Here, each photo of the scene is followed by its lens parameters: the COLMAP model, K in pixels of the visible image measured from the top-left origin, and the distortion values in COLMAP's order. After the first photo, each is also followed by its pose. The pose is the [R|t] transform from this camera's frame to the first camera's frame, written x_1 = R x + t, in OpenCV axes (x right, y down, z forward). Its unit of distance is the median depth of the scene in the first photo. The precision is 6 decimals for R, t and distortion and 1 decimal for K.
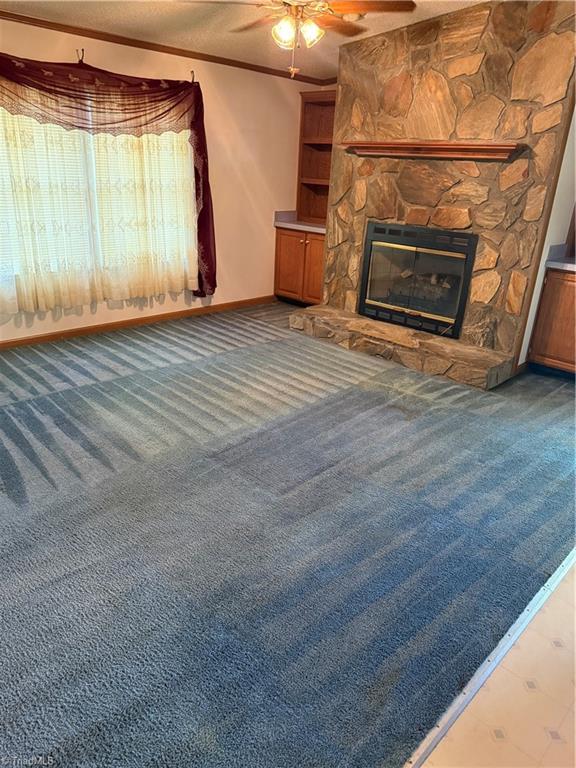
lens RADIAL K [[542.1, 0, 286.5], [0, 542.1, 378.2], [0, 0, 1]] dist [0.139269, -0.201225]
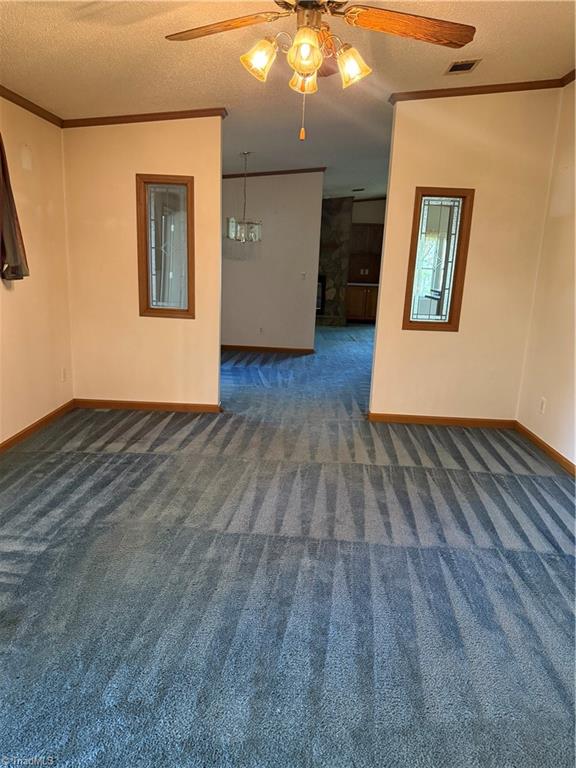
lens RADIAL K [[542.1, 0, 286.5], [0, 542.1, 378.2], [0, 0, 1]] dist [0.139269, -0.201225]
pose [[0.735443, -0.165418, 0.657084, -1.550219], [0.244405, 0.969223, -0.029553, 0.249737], [-0.631972, 0.182330, 0.753237, -0.769481]]
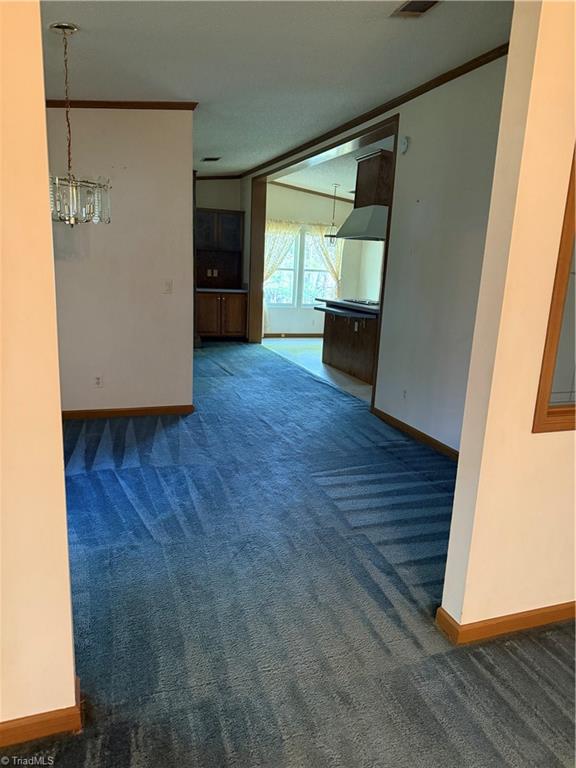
lens RADIAL K [[542.1, 0, 286.5], [0, 542.1, 378.2], [0, 0, 1]] dist [0.139269, -0.201225]
pose [[0.439847, -0.219323, 0.870880, -1.169491], [0.310414, 0.947081, 0.081735, 0.050121], [-0.842720, 0.234382, 0.484652, -0.220745]]
